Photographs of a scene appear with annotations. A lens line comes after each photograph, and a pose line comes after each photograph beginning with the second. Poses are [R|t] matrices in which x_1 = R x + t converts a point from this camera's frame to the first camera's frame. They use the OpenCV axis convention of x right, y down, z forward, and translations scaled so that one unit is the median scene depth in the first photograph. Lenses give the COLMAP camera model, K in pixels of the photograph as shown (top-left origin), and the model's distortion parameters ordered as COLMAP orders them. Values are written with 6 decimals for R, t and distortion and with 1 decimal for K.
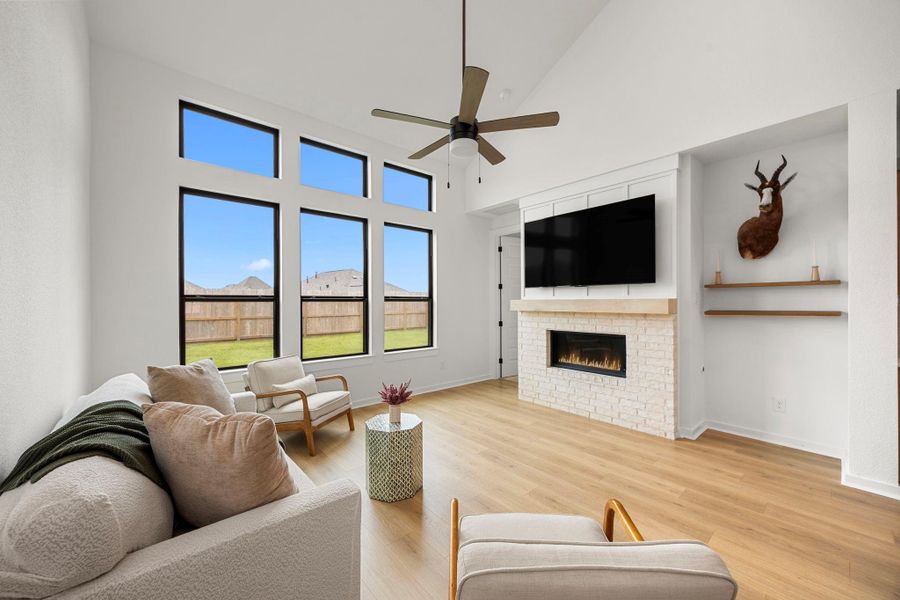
lens RADIAL K [[342.9, 0, 450.0], [0, 342.9, 300.0], [0, 0, 1]] dist [-0.001099, -0.000187]
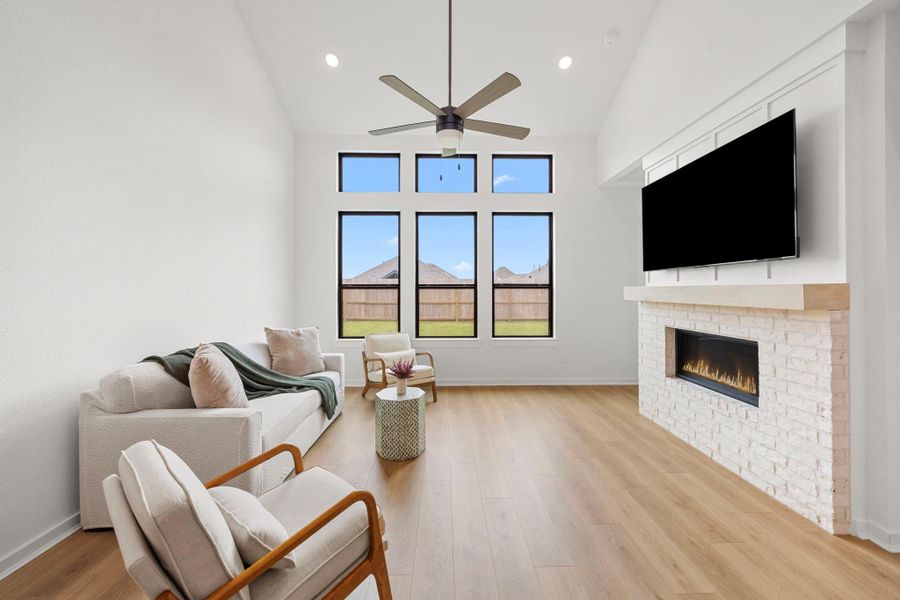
lens RADIAL K [[344.5, 0, 451.4], [0, 344.5, 286.1], [0, 0, 1]] dist [-0.000593, -0.000042]
pose [[0.770430, -0.005260, -0.637502, 0.432079], [0.003040, 0.999985, -0.004578, 0.000350], [0.637517, 0.001589, 0.770435, 0.132105]]
